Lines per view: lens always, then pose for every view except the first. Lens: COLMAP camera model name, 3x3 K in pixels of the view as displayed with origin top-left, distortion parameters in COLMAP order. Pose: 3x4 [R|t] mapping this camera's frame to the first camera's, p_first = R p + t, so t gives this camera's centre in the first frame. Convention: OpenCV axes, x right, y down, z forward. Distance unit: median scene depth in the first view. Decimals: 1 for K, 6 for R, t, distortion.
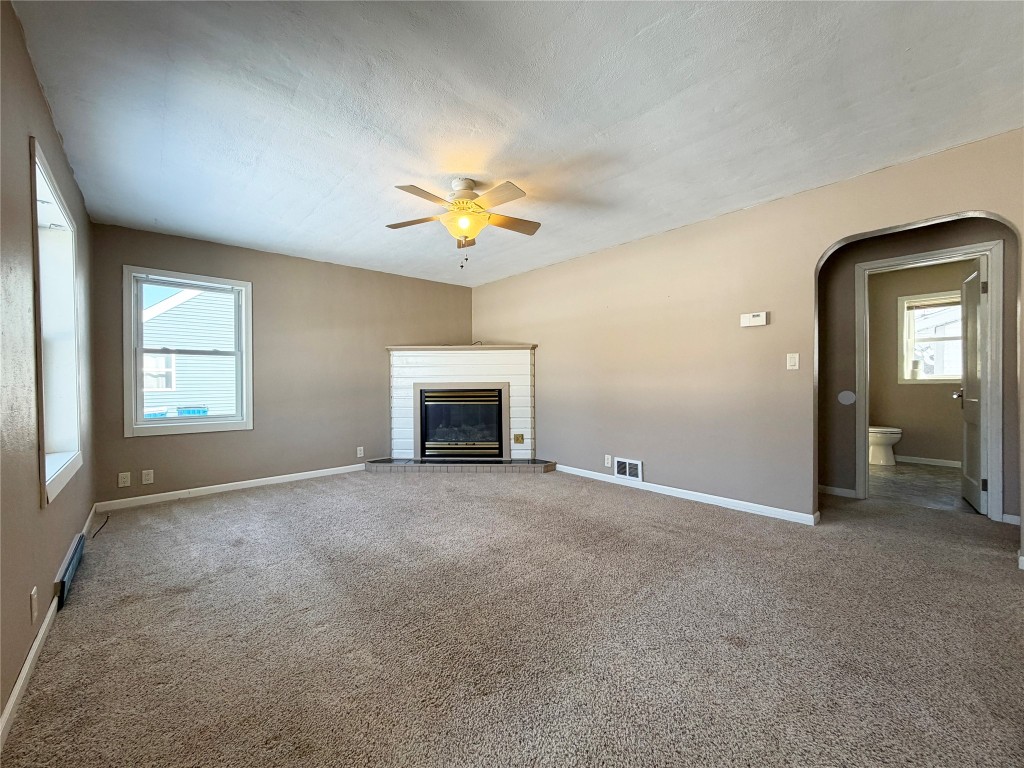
lens RADIAL K [[407.2, 0, 513.2], [0, 407.2, 381.6], [0, 0, 1]] dist [0.000477, 0.000025]
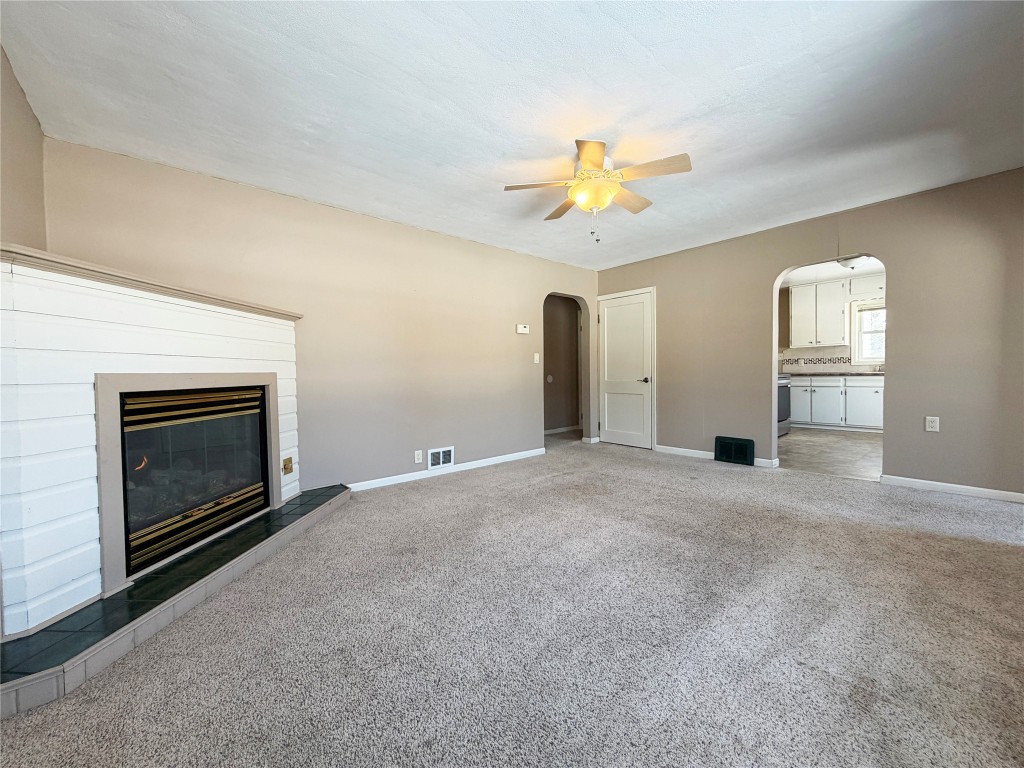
lens RADIAL K [[407.2, 0, 513.2], [0, 407.2, 386.1], [0, 0, 1]] dist [0.000477, 0.000025]
pose [[0.009869, -0.025076, 0.999637, -0.587863], [0.020160, 0.999487, 0.024873, 0.012345], [-0.999748, 0.019907, 0.010369, 0.655396]]
